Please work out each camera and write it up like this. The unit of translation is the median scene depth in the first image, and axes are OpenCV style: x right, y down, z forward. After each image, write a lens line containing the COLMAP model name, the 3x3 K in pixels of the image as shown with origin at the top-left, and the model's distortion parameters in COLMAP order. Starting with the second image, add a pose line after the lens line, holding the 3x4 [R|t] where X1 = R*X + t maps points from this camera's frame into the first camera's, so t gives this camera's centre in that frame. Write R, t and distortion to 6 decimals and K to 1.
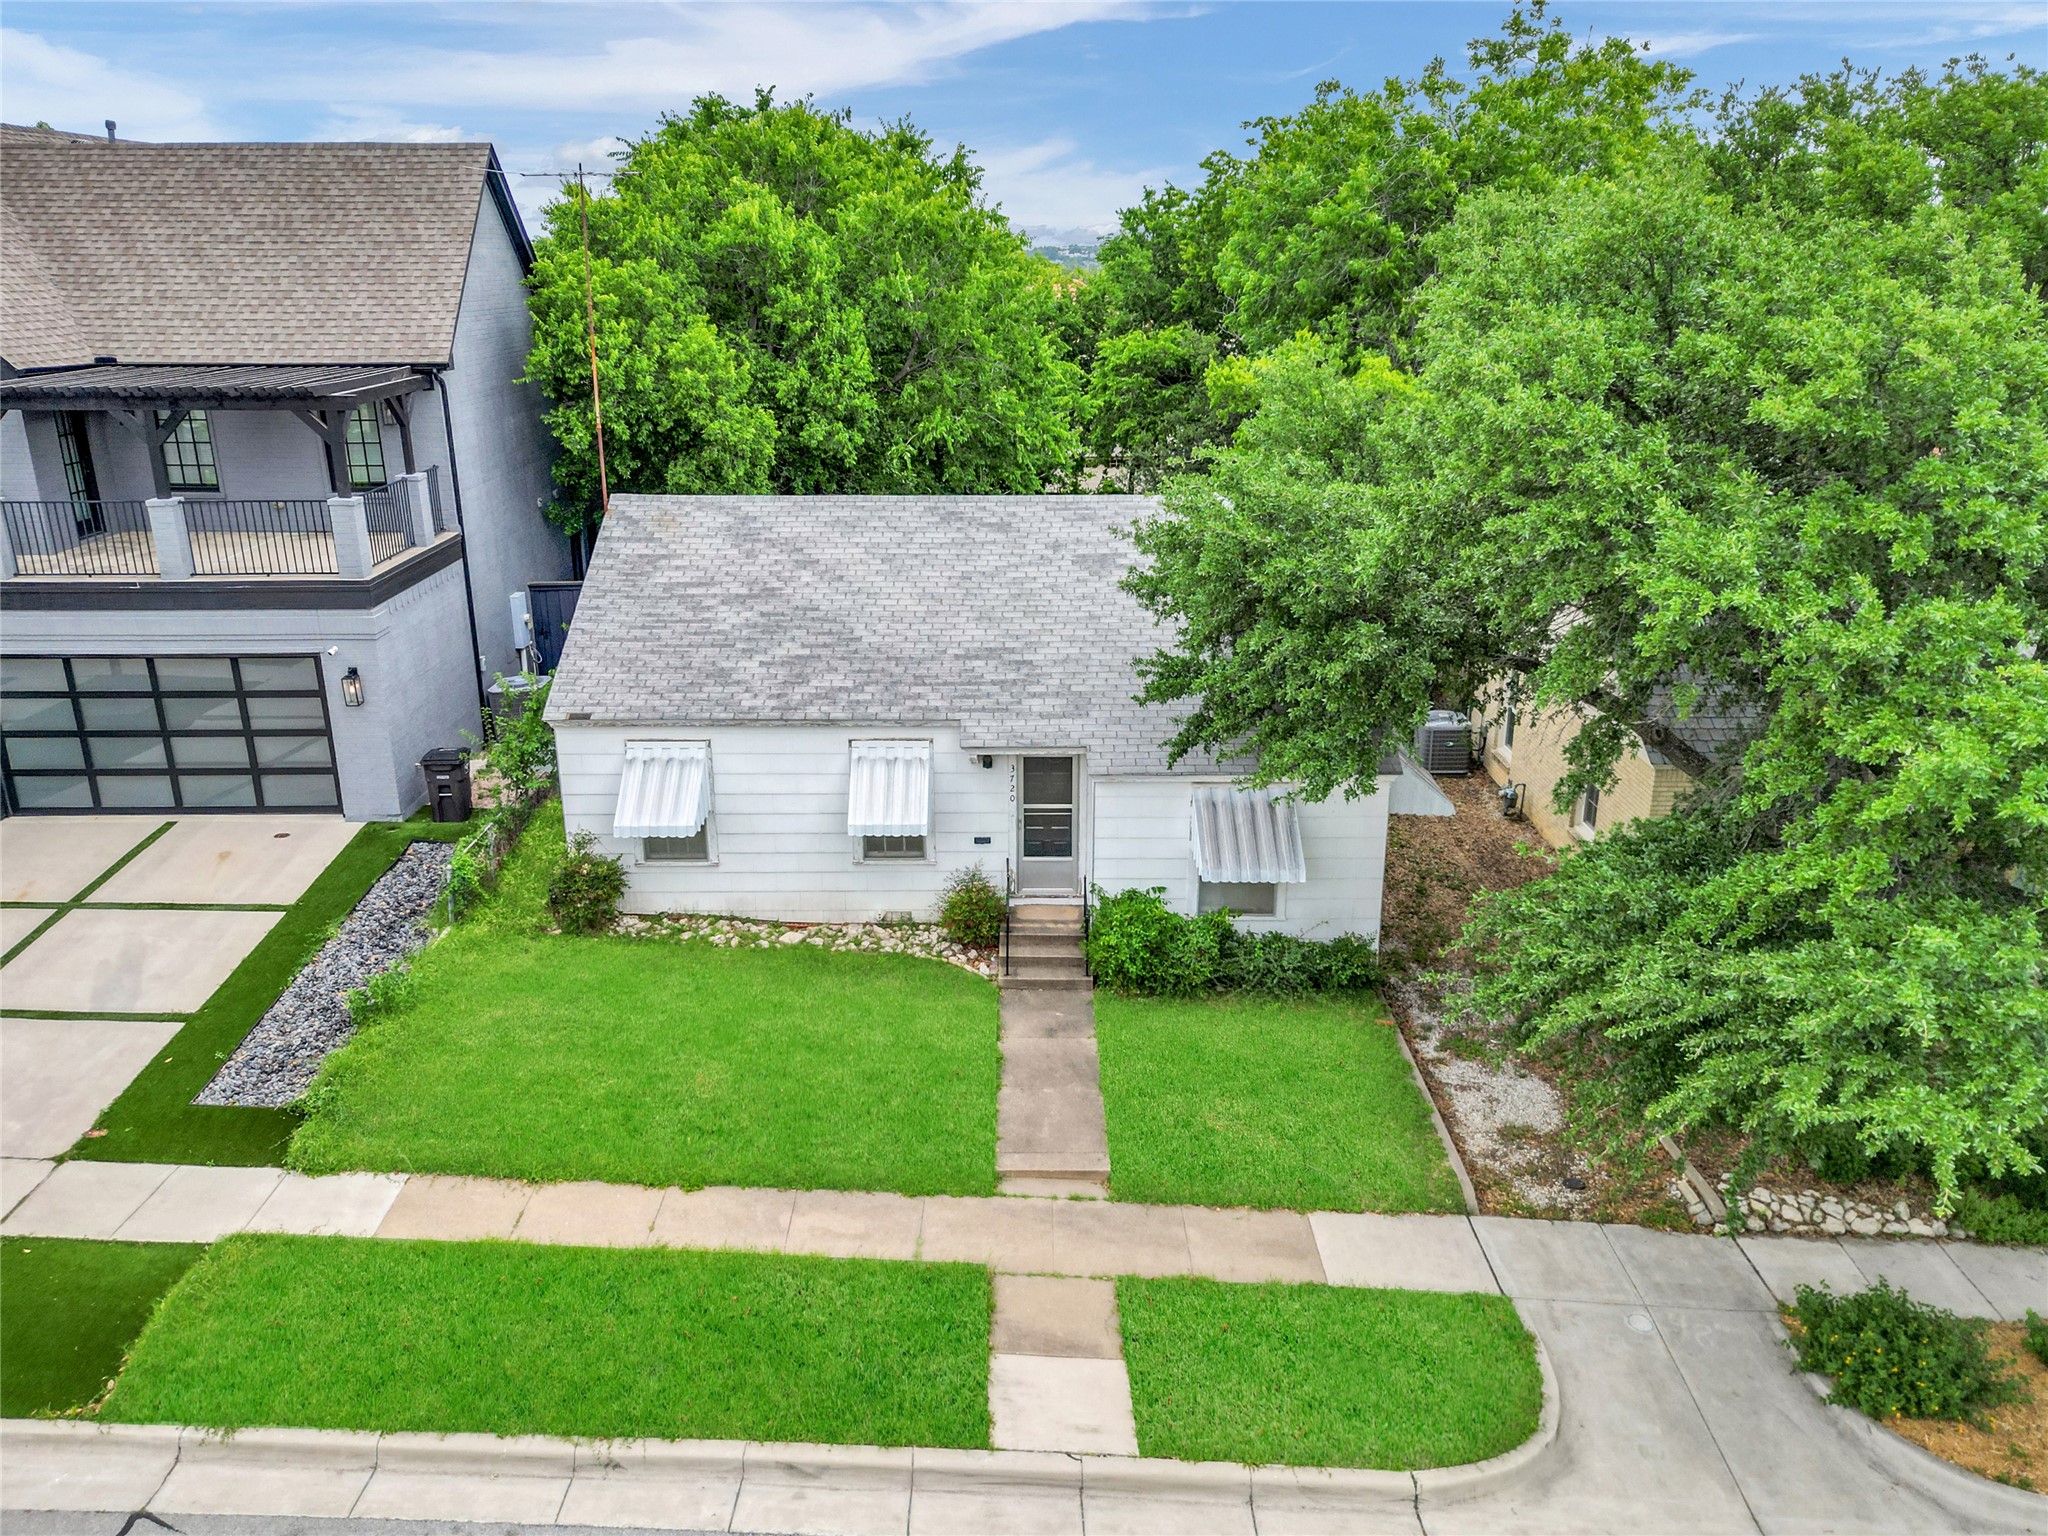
lens RADIAL K [[1521.8, 0, 1024.6], [0, 1521.8, 772.9], [0, 0, 1]] dist [0.029081, -0.010185]
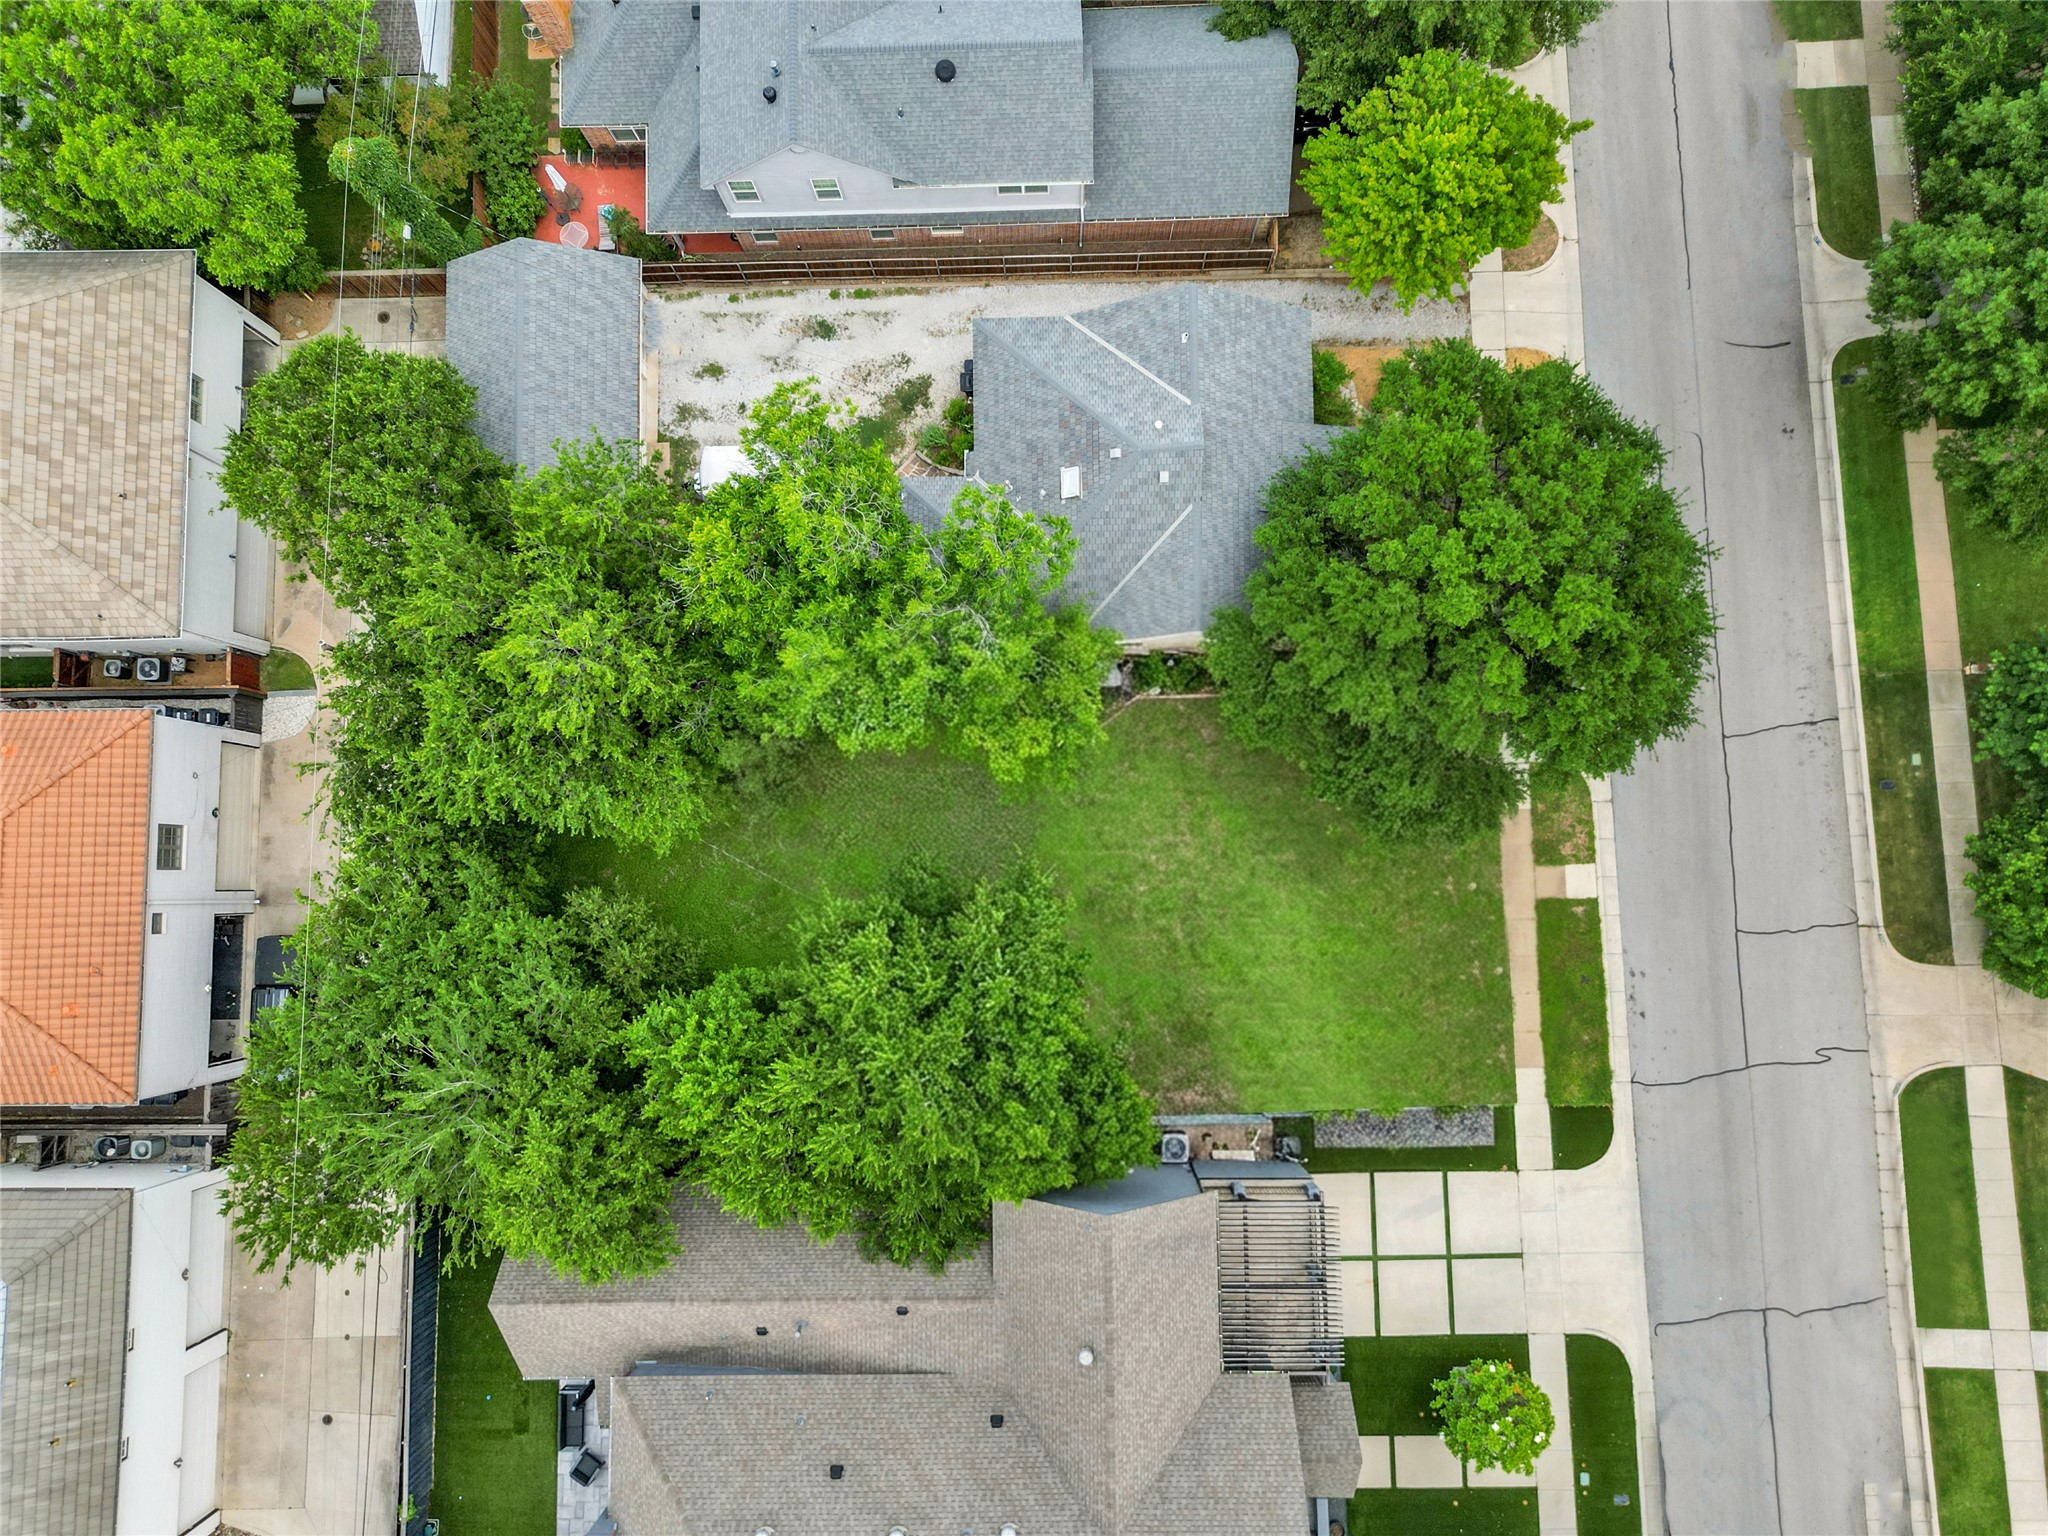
lens RADIAL K [[1456.3, 0, 1028.8], [0, 1456.3, 761.8], [0, 0, 1]] dist [0.042734, -0.028960]
pose [[-0.008705, -0.995694, 0.092287, -0.005114], [0.346332, 0.083576, 0.934382, -2.561835], [-0.938071, 0.040096, 0.344114, 0.673046]]
